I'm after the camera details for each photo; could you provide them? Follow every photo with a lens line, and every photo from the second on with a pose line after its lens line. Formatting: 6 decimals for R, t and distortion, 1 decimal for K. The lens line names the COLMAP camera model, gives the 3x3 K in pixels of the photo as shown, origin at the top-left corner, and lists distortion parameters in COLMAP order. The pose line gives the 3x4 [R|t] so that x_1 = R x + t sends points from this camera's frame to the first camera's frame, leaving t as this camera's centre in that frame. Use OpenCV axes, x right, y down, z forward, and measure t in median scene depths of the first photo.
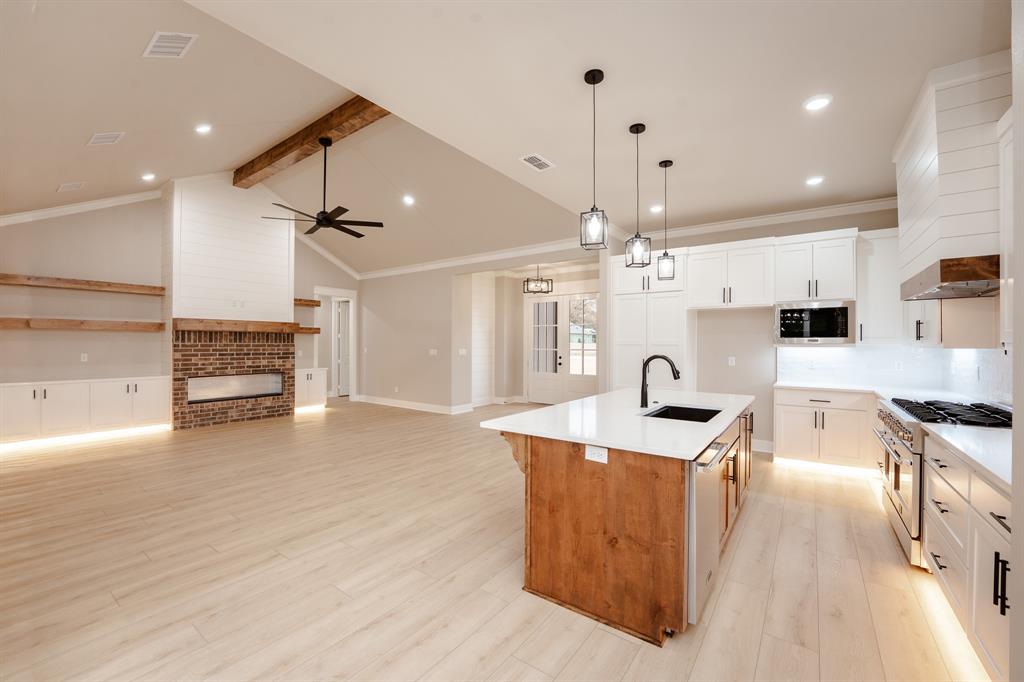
lens RADIAL K [[412.8, 0, 512.3], [0, 412.8, 342.7], [0, 0, 1]] dist [-0.024895, 0.000395]
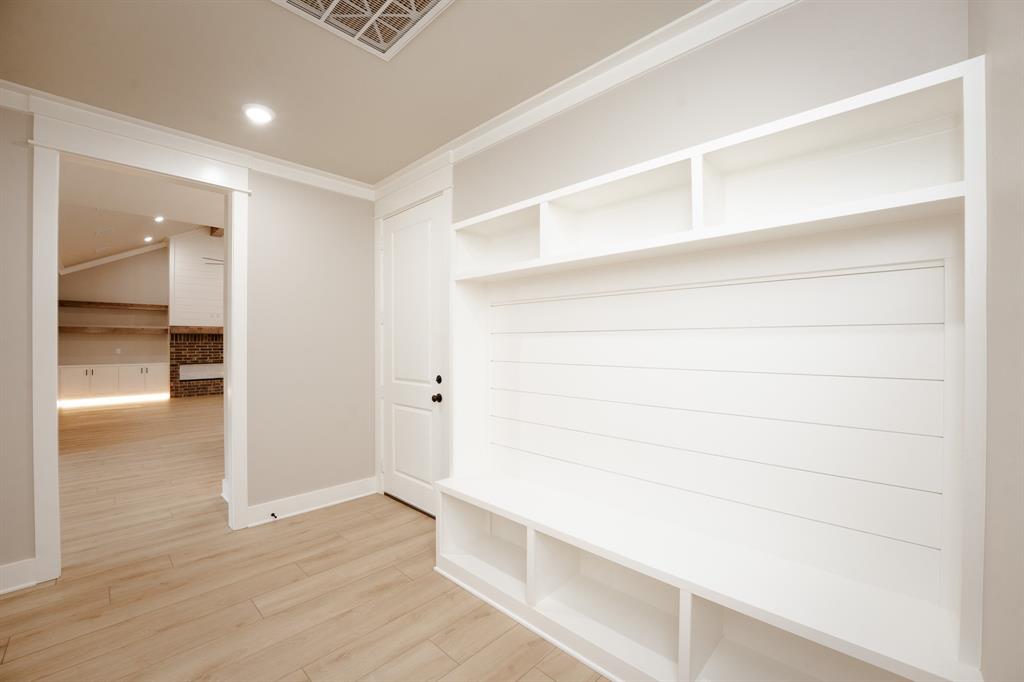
lens RADIAL K [[412.8, 0, 512.3], [0, 412.8, 342.7], [0, 0, 1]] dist [-0.024895, 0.000395]
pose [[0.990828, -0.002137, -0.135114, 0.656302], [0.002663, 0.999990, 0.003712, 0.001792], [0.135105, -0.004038, 0.990823, -0.353659]]
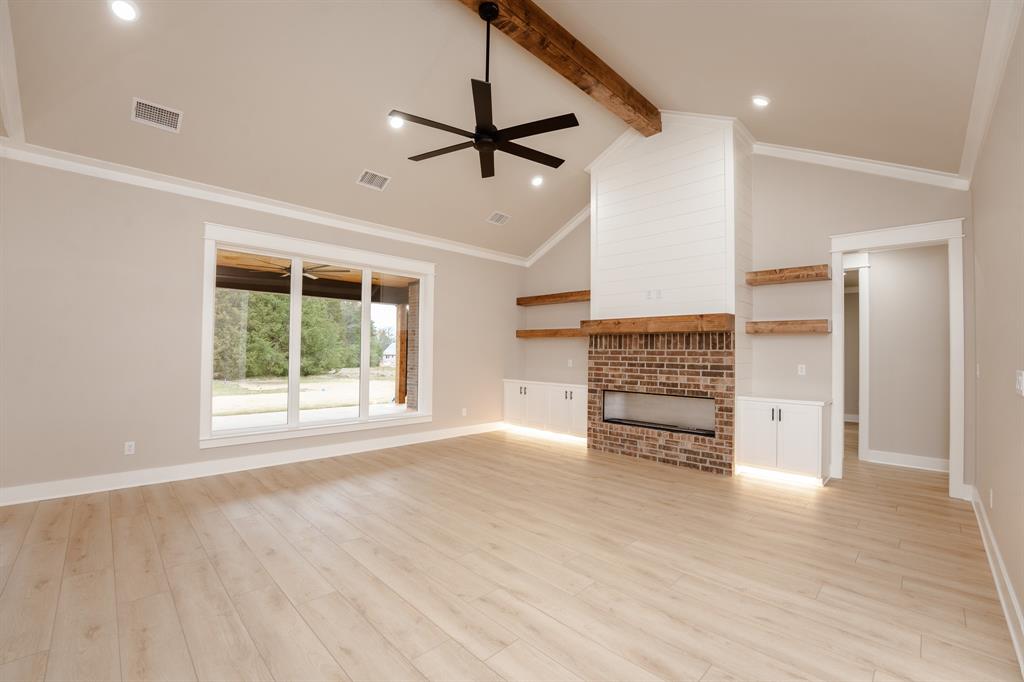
lens RADIAL K [[426.0, 0, 511.6], [0, 426.0, 343.4], [0, 0, 1]] dist [-0.034923, 0.000234]
pose [[-0.160132, -0.025395, -0.986769, 0.110986], [-0.010516, 0.999656, -0.024020, 0.011397], [0.987040, 0.006531, -0.160344, 0.952526]]
